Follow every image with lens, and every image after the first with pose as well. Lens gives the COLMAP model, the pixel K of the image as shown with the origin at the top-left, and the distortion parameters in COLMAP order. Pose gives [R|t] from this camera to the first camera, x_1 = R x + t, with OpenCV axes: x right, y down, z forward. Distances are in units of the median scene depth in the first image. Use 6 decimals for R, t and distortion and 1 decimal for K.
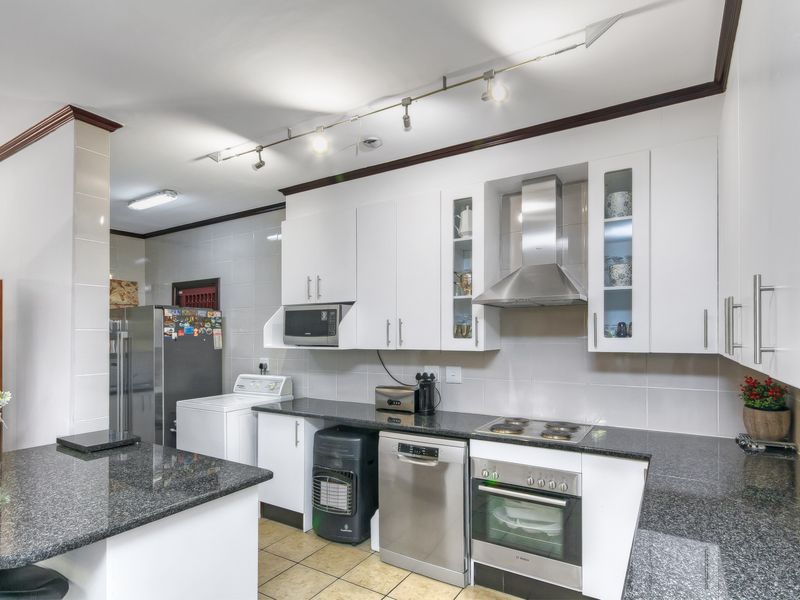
lens RADIAL K [[435.0, 0, 400.6], [0, 435.0, 336.0], [0, 0, 1]] dist [0.003051, 0.001661]
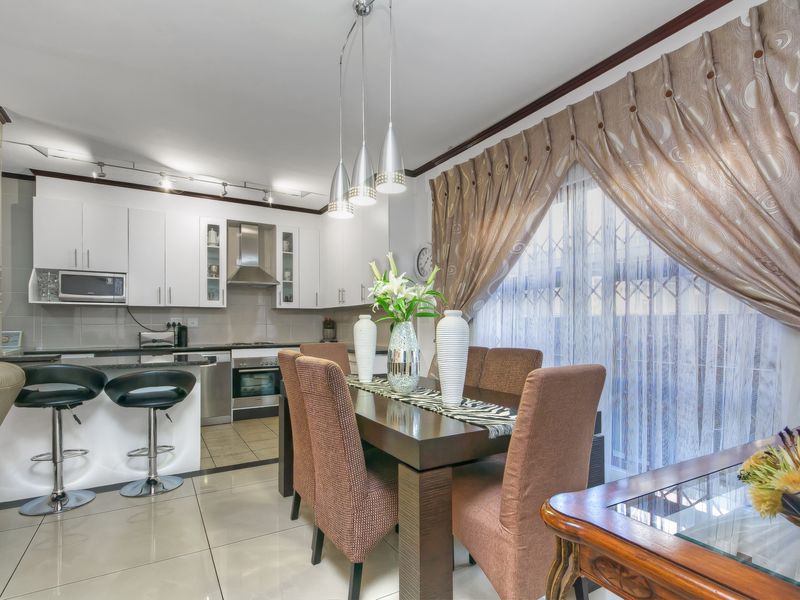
lens RADIAL K [[435.0, 0, 403.9], [0, 435.0, 329.3], [0, 0, 1]] dist [0.003051, 0.001661]
pose [[0.459923, -0.012423, 0.887872, -1.118094], [-0.001131, 0.999893, 0.014577, 0.099197], [-0.887958, -0.007709, 0.459860, -0.565080]]
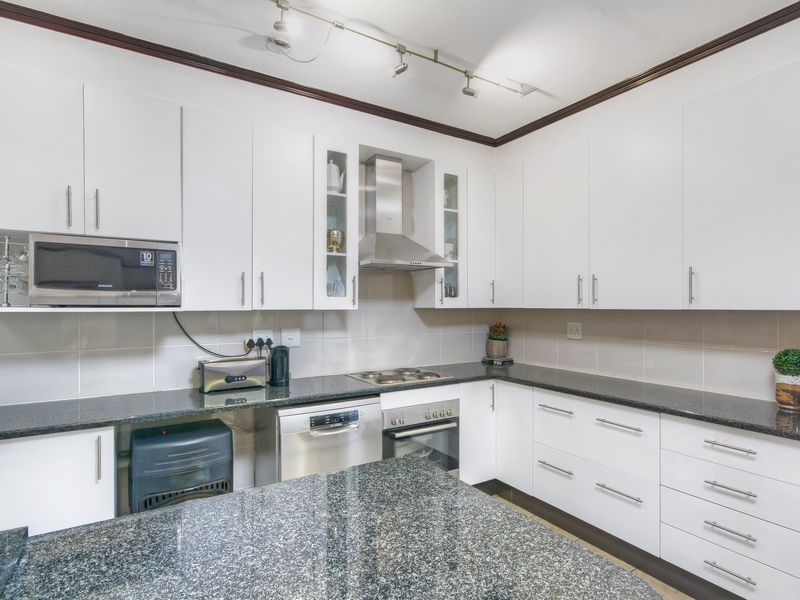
lens RADIAL K [[435.0, 0, 416.4], [0, 435.0, 306.7], [0, 0, 1]] dist [0.003051, 0.001661]
pose [[0.439149, -0.003377, 0.898408, -0.641684], [-0.002320, 0.999985, 0.004893, 0.022005], [-0.898411, -0.004233, 0.439134, 0.414220]]
